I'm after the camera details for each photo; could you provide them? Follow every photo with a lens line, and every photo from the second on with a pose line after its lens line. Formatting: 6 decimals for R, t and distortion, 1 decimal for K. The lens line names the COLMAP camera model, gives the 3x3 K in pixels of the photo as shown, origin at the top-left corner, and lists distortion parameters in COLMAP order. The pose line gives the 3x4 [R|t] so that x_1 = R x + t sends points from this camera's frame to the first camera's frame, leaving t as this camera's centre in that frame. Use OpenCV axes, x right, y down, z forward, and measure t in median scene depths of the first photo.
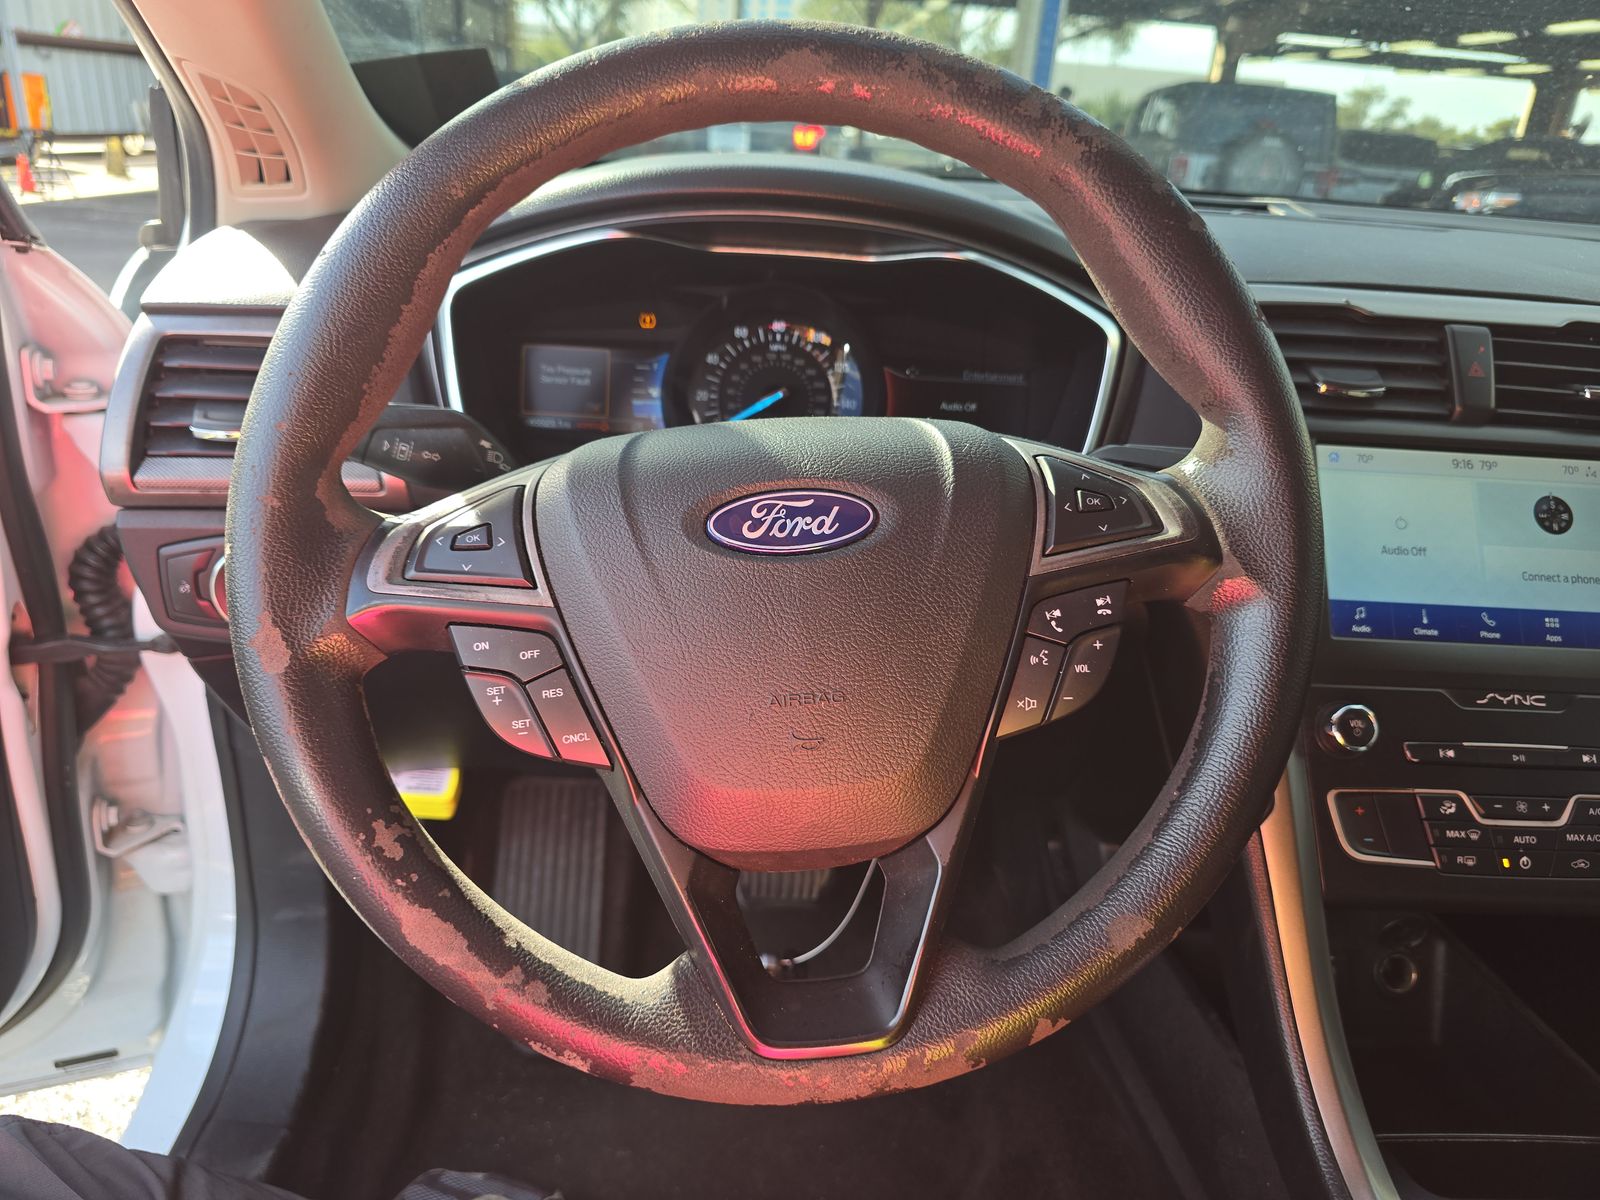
lens RADIAL K [[1090.6, 0, 798.7], [0, 1090.6, 603.1], [0, 0, 1]] dist [0.051790, -0.041028]
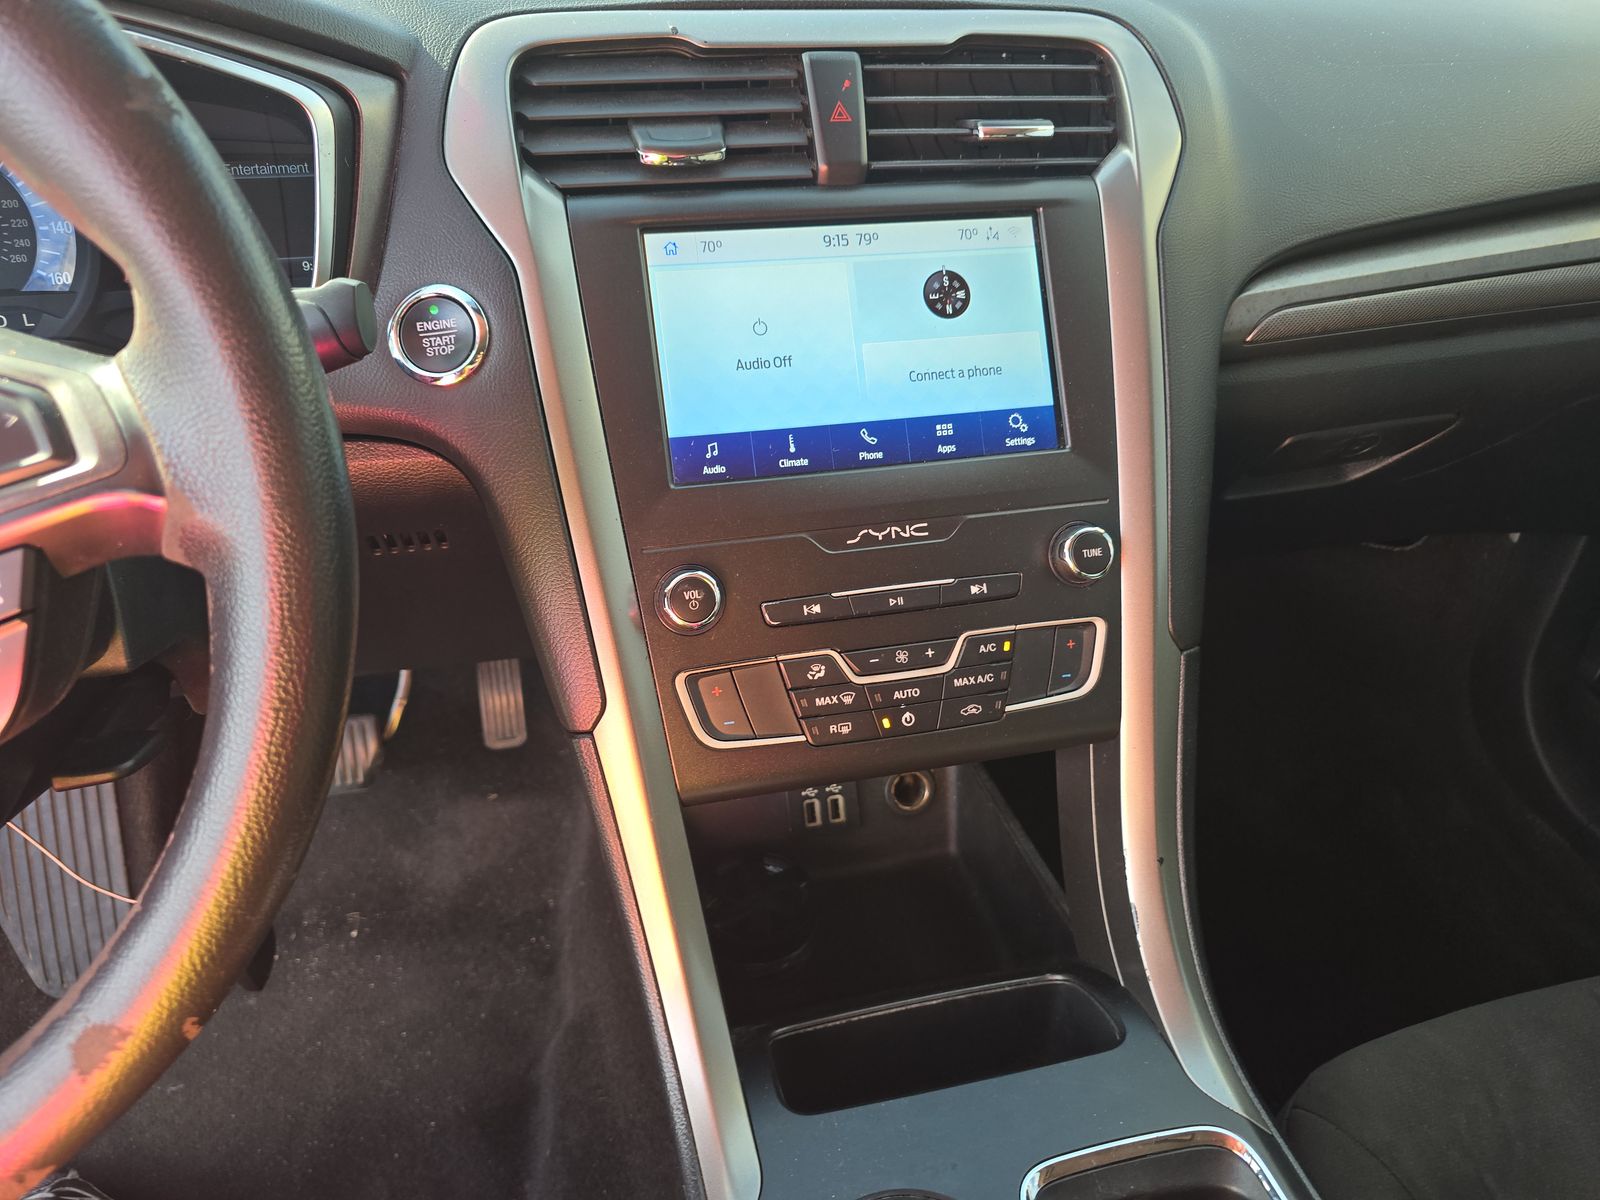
lens RADIAL K [[1090.6, 0, 791.8], [0, 1090.6, 588.8], [0, 0, 1]] dist [0.051790, -0.041028]
pose [[0.982755, -0.142810, 0.117466, 0.455888], [0.115014, 0.969500, 0.216427, -0.058756], [-0.144792, -0.199185, 0.969206, 0.190122]]
